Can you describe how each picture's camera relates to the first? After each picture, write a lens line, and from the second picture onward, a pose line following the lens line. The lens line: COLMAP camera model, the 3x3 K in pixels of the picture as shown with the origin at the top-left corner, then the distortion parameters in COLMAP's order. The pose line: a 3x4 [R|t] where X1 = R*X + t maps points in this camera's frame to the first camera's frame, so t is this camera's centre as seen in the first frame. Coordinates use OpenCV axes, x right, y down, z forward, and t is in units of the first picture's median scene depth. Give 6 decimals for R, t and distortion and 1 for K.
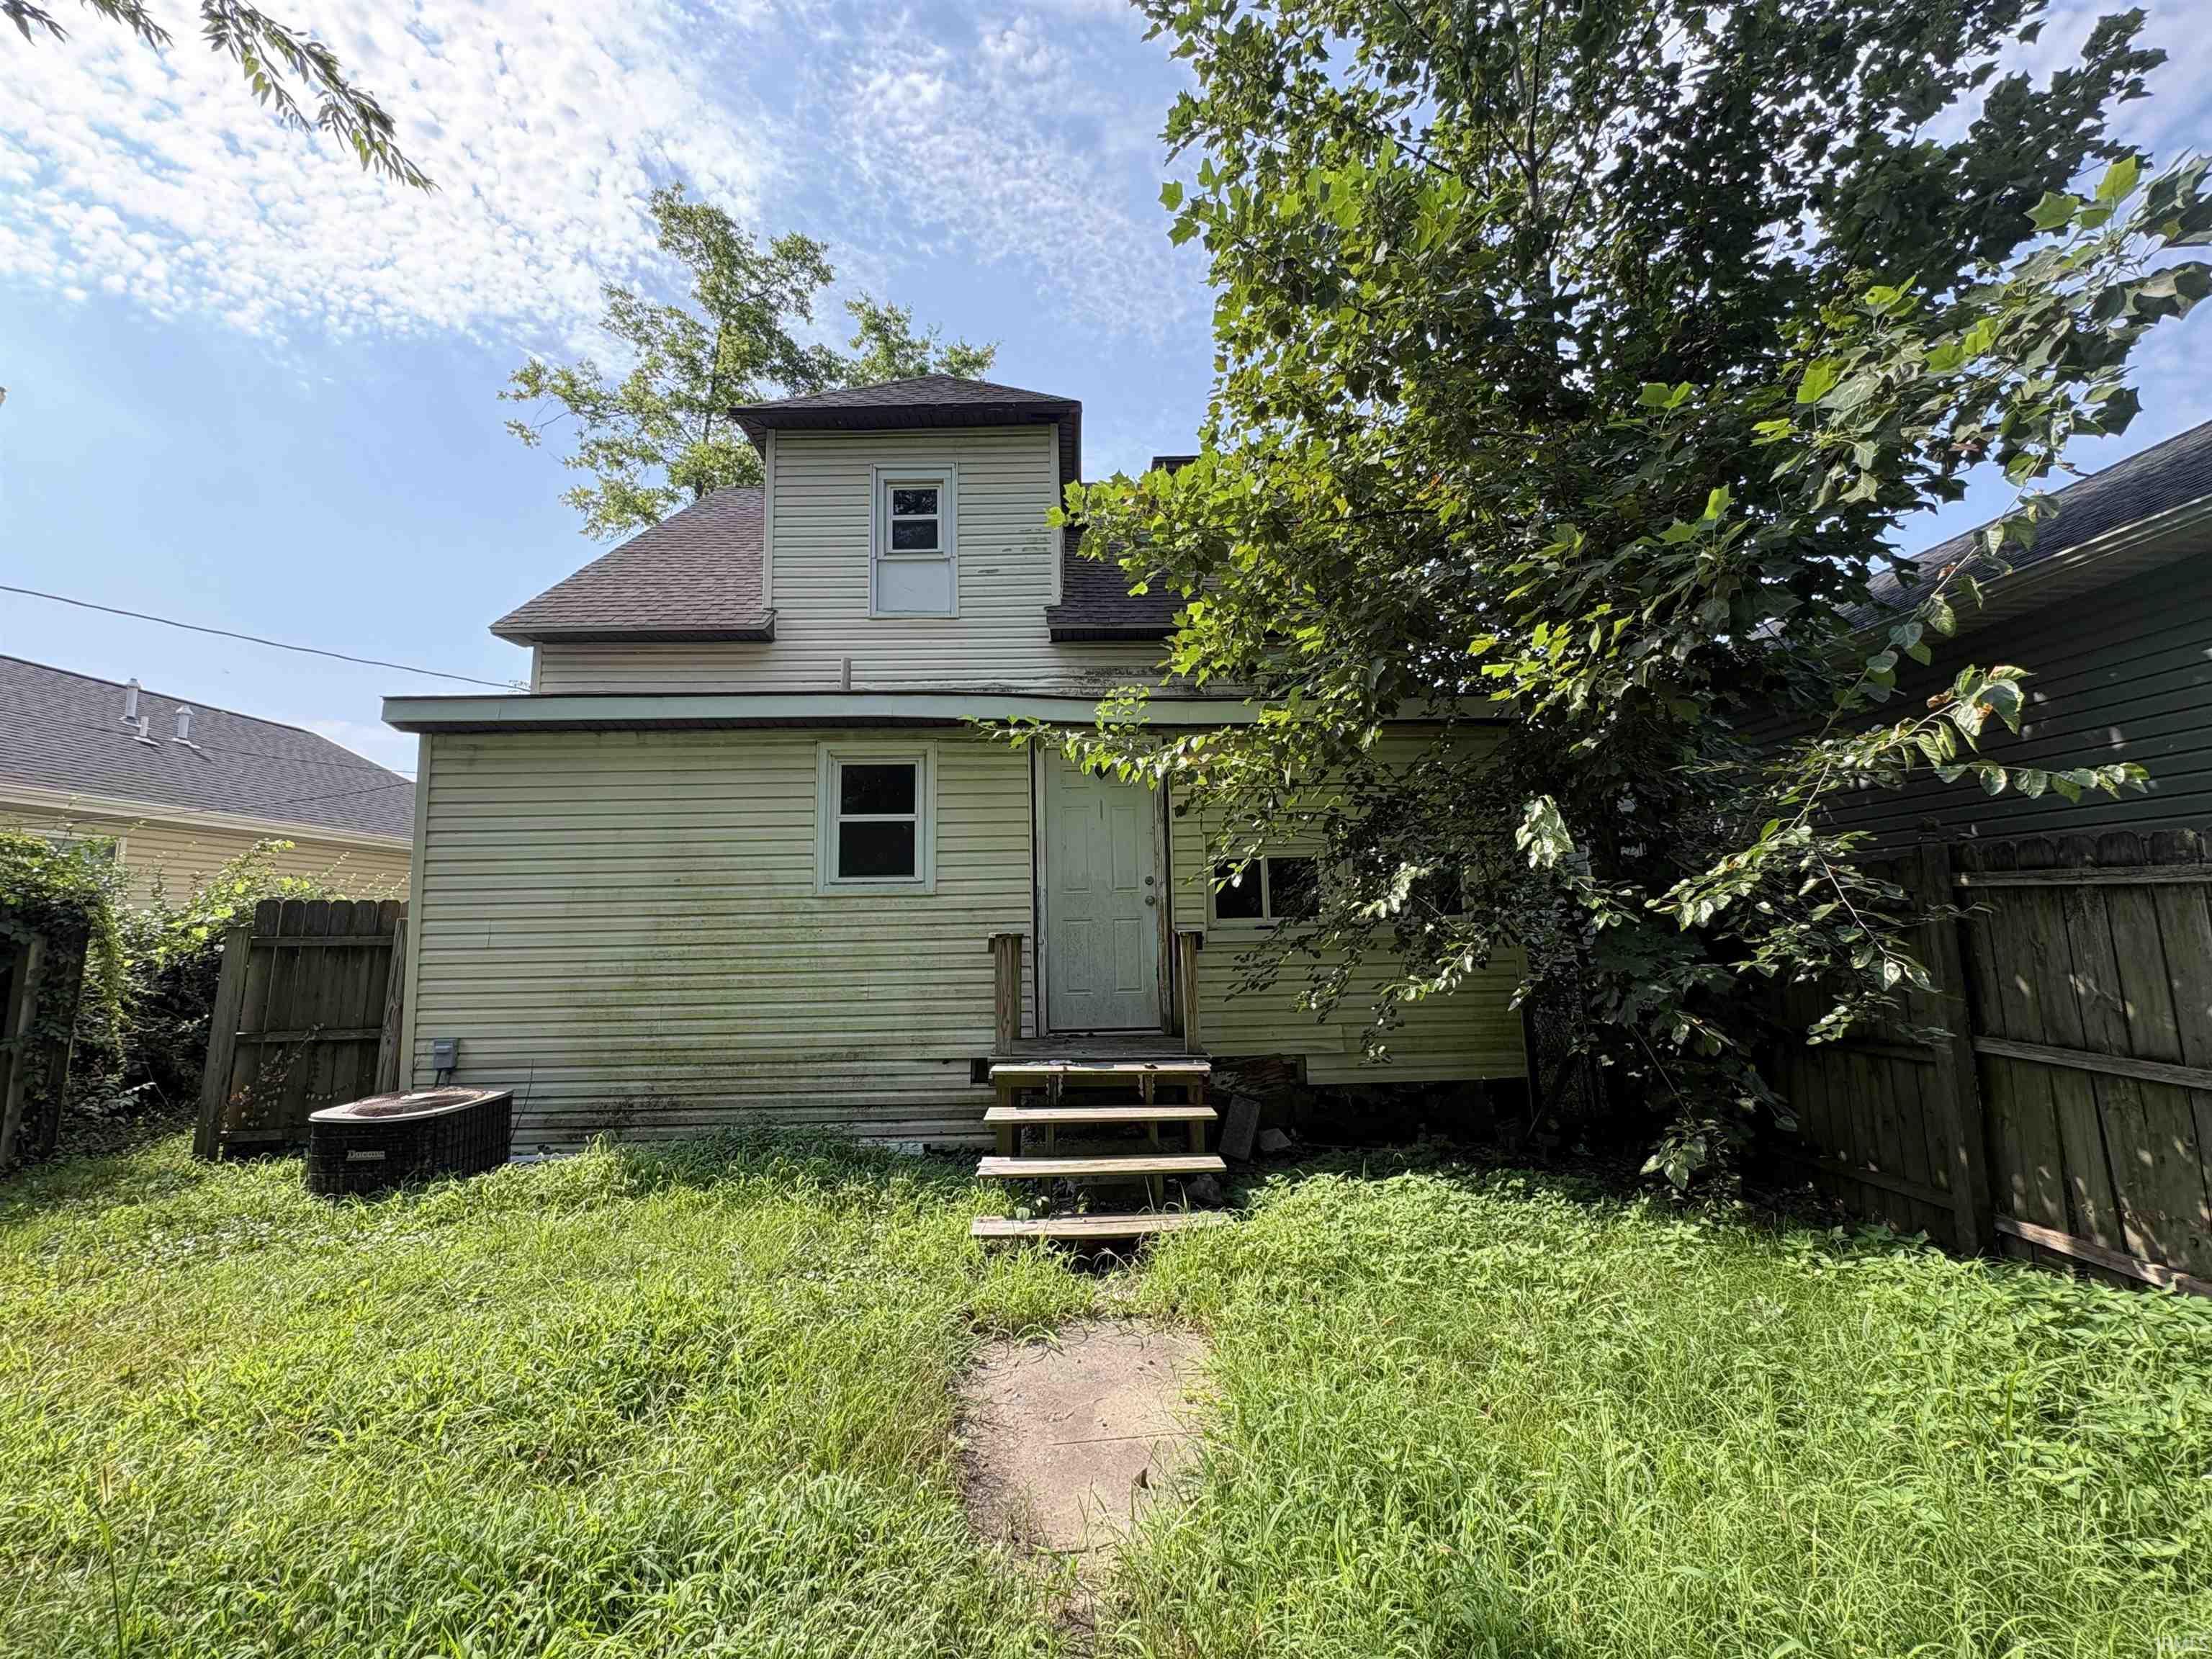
lens RADIAL K [[883.1, 0, 1106.0], [0, 883.1, 829.5], [0, 0, 1]] dist [0.000123, 0.000723]
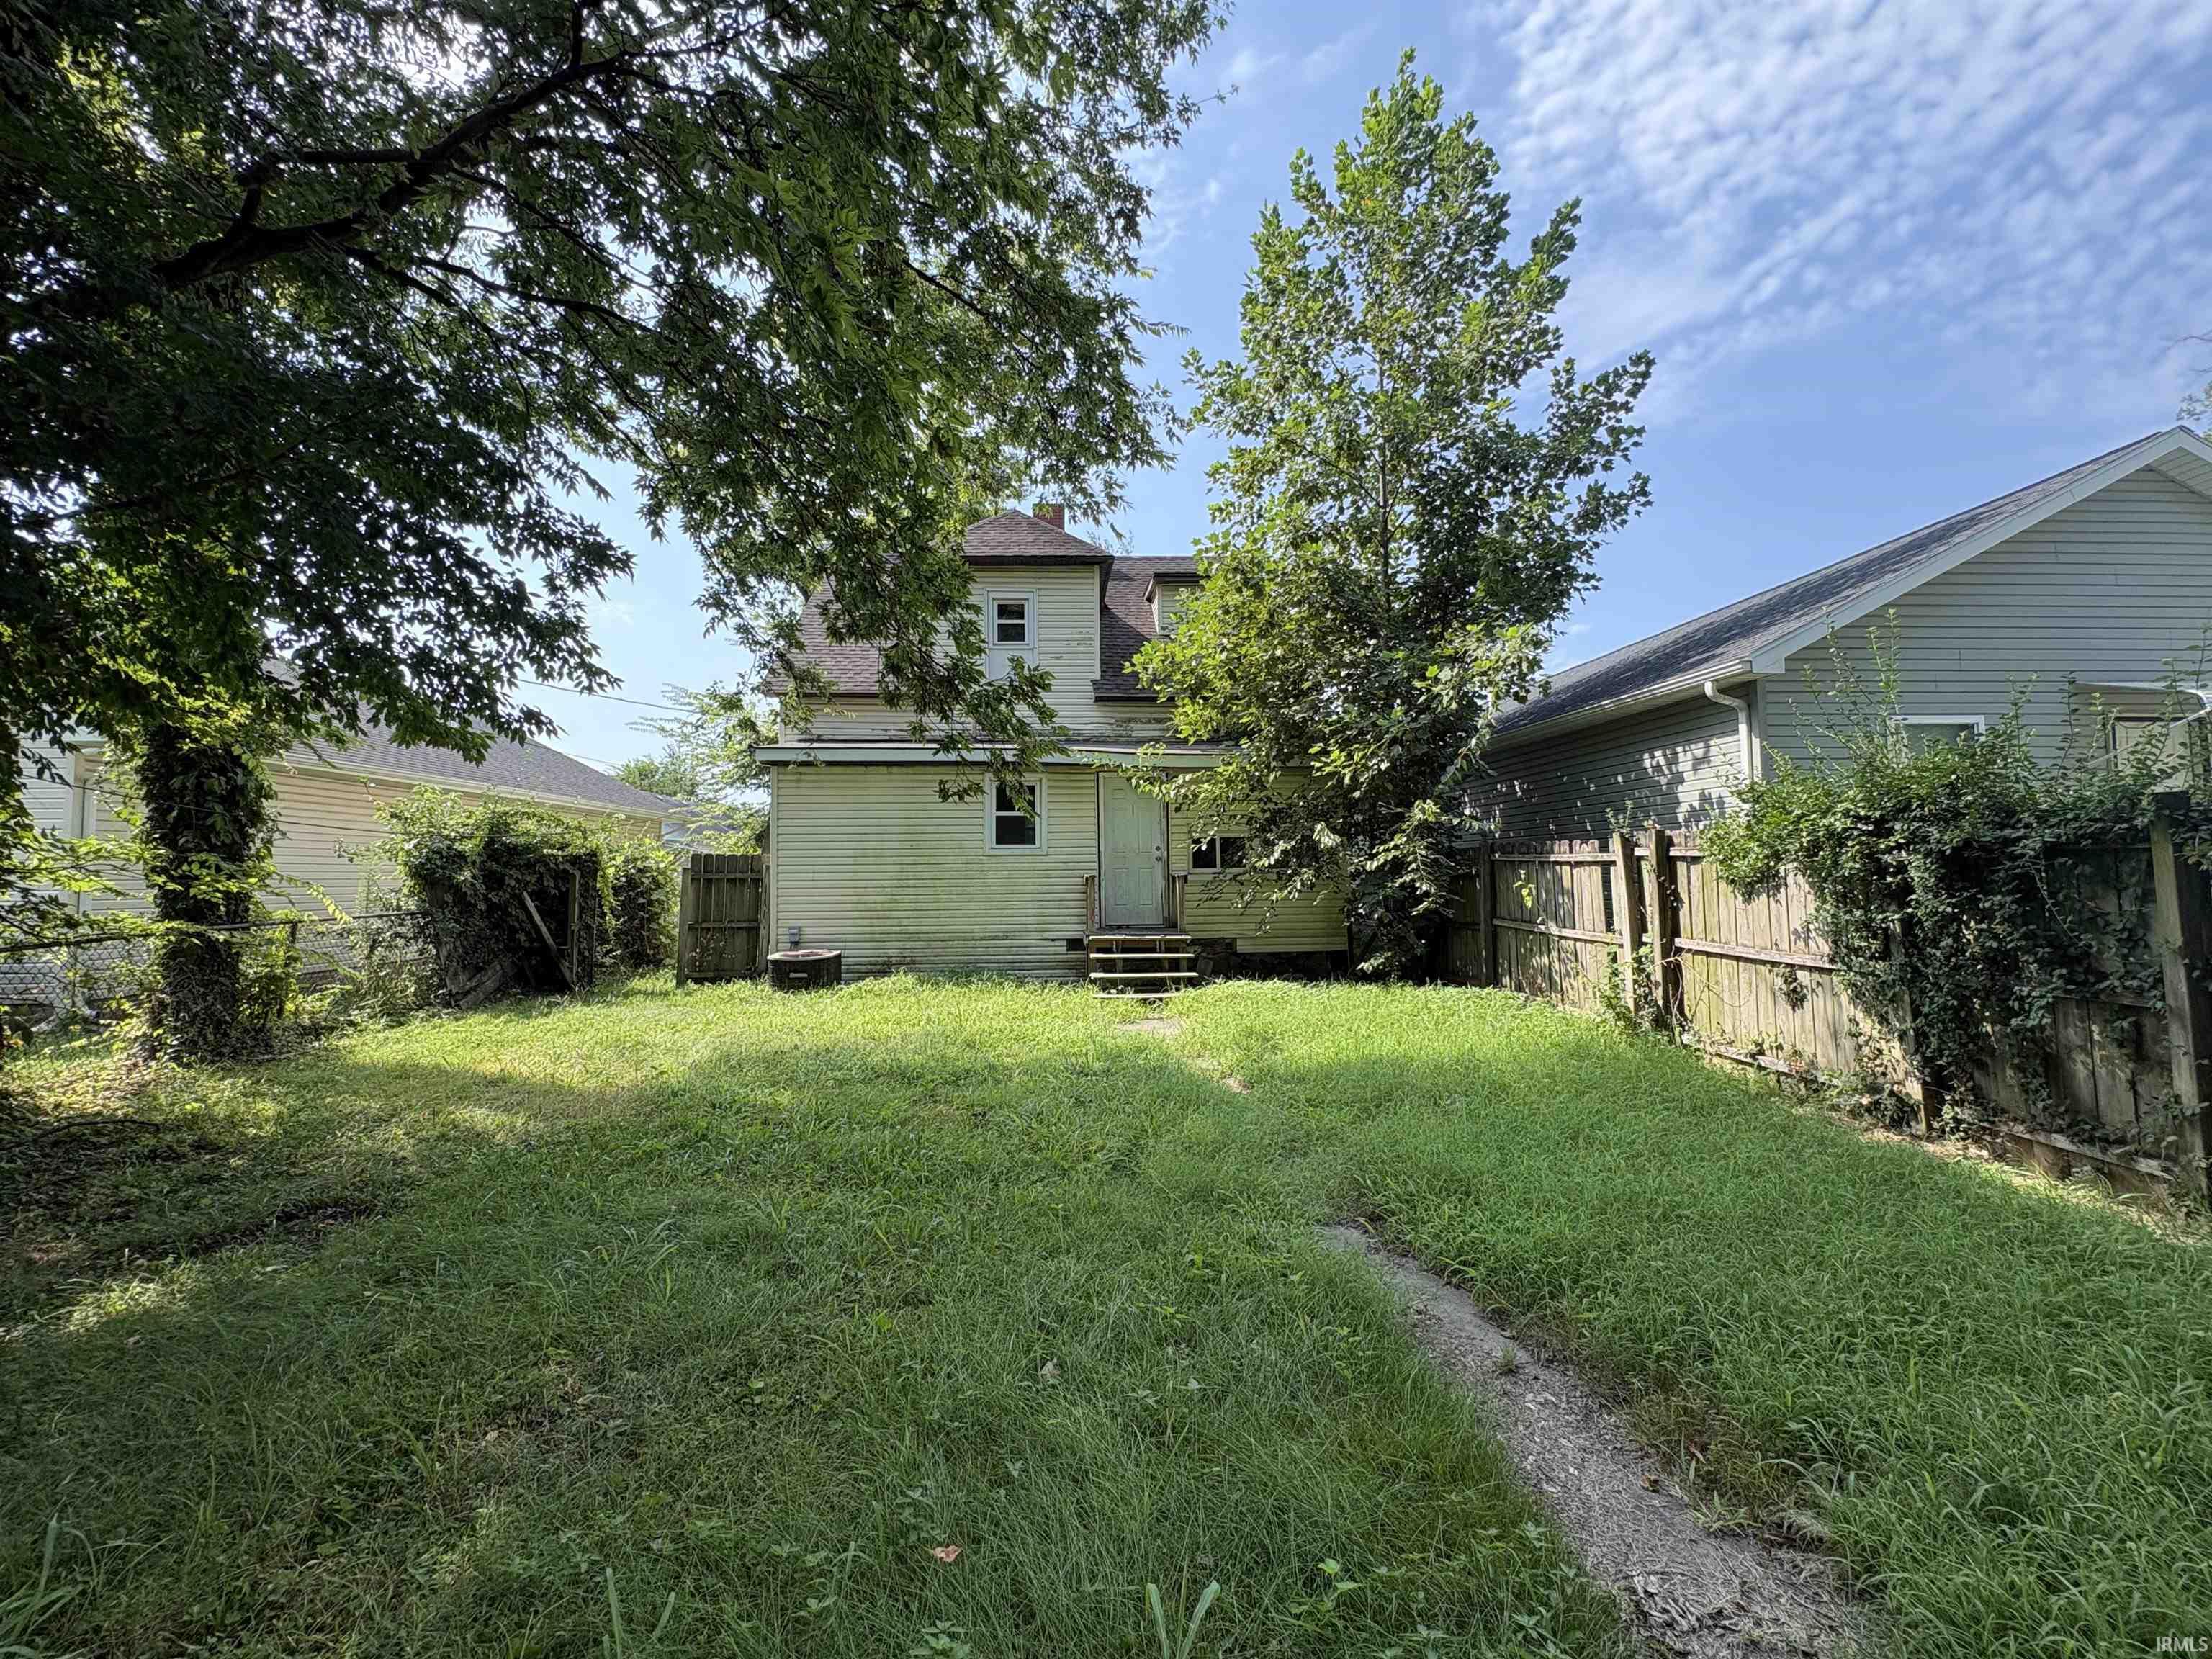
lens RADIAL K [[883.1, 0, 1106.0], [0, 883.1, 829.5], [0, 0, 1]] dist [0.000123, 0.000723]
pose [[0.999228, 0.008402, 0.038385, -0.143772], [-0.010356, 0.998645, 0.050992, -0.080110], [-0.037904, -0.051350, 0.997961, -0.937995]]
